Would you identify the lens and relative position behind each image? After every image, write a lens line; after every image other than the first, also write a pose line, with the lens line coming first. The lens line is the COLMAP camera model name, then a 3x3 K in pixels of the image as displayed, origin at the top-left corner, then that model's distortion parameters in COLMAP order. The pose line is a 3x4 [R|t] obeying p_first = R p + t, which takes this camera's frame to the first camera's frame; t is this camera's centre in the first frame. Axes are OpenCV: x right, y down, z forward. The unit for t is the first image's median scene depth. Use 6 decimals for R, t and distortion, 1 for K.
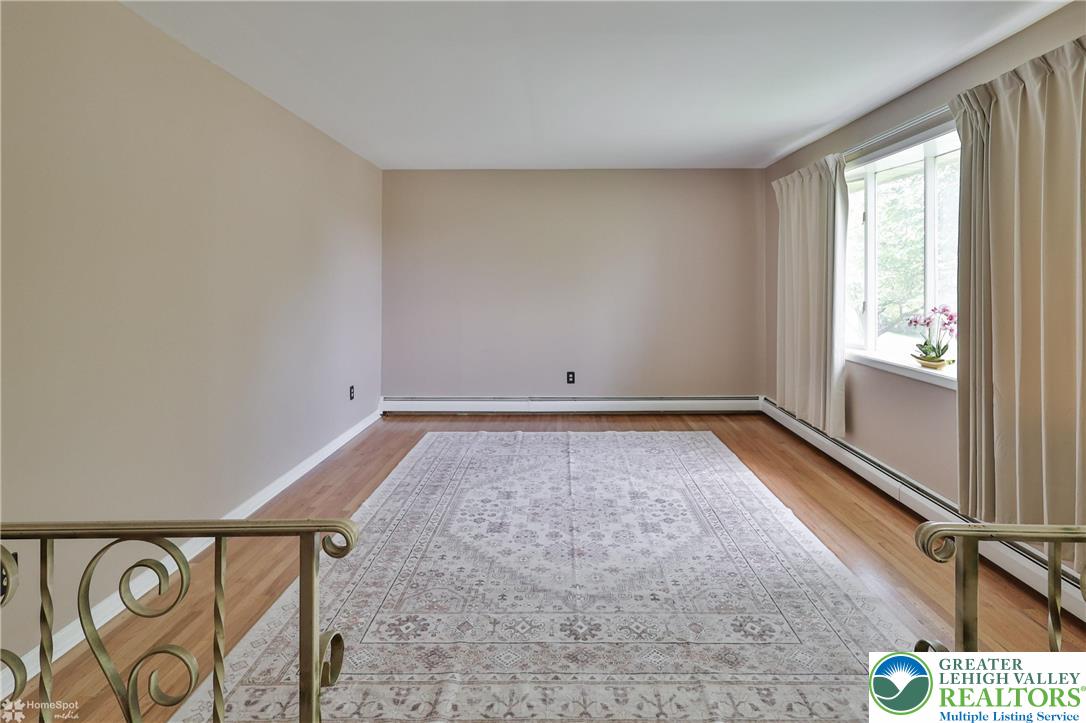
lens RADIAL K [[560.9, 0, 565.2], [0, 560.9, 280.9], [0, 0, 1]] dist [-0.002808, -0.000652]
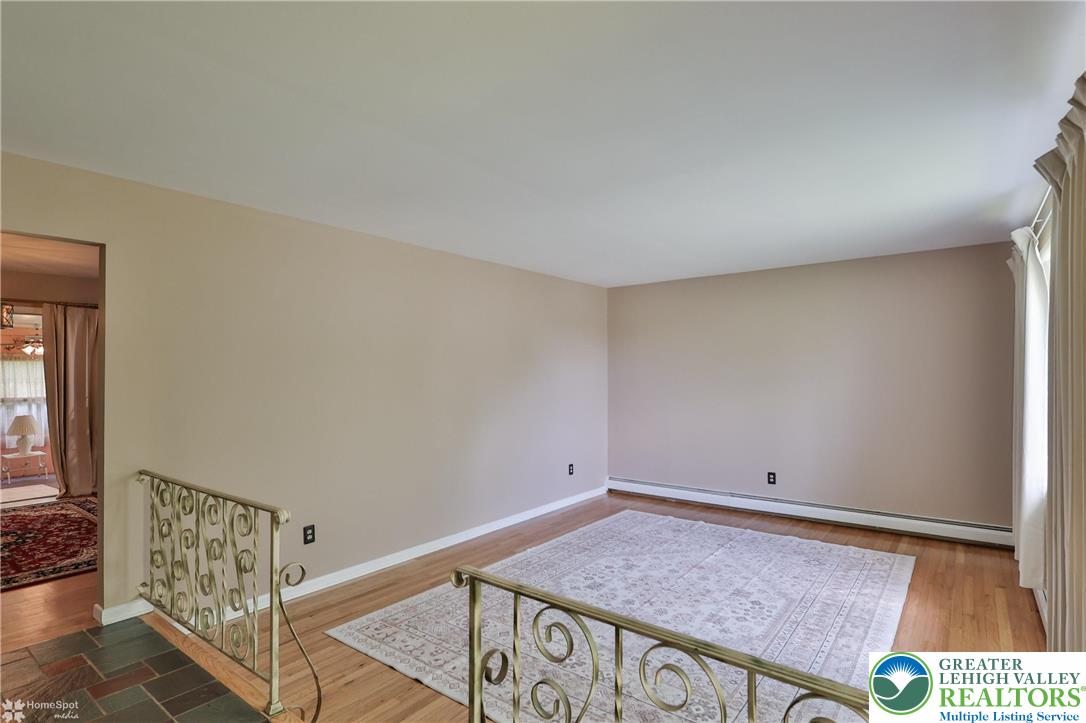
lens RADIAL K [[550.5, 0, 544.5], [0, 550.5, 370.5], [0, 0, 1]] dist [-0.002022, -0.000430]
pose [[0.791918, -0.005847, -0.610599, 0.538194], [0.006863, 0.999976, -0.000673, -0.038782], [0.610588, -0.003657, 0.791940, -0.035650]]
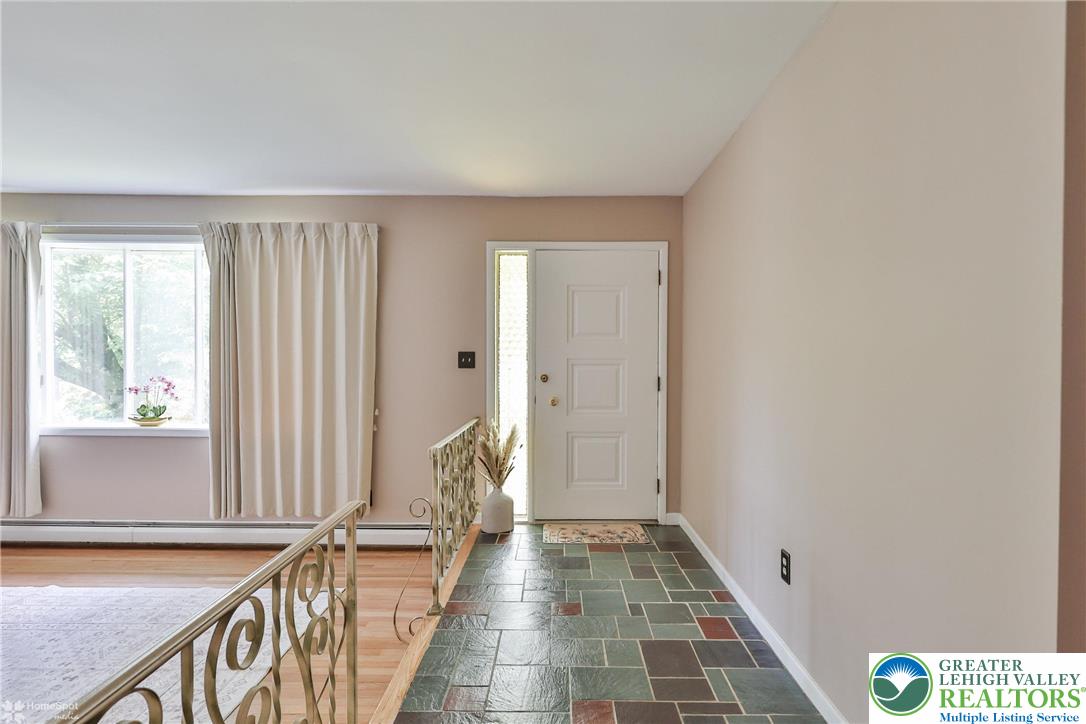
lens RADIAL K [[544.4, 0, 543.0], [0, 544.4, 362.0], [0, 0, 1]] dist [-0.003389, -0.000265]
pose [[0.004985, -0.015455, 0.999868, -0.584961], [-0.012175, 0.999806, 0.015515, -0.016131], [-0.999913, -0.012251, 0.004796, 0.146196]]
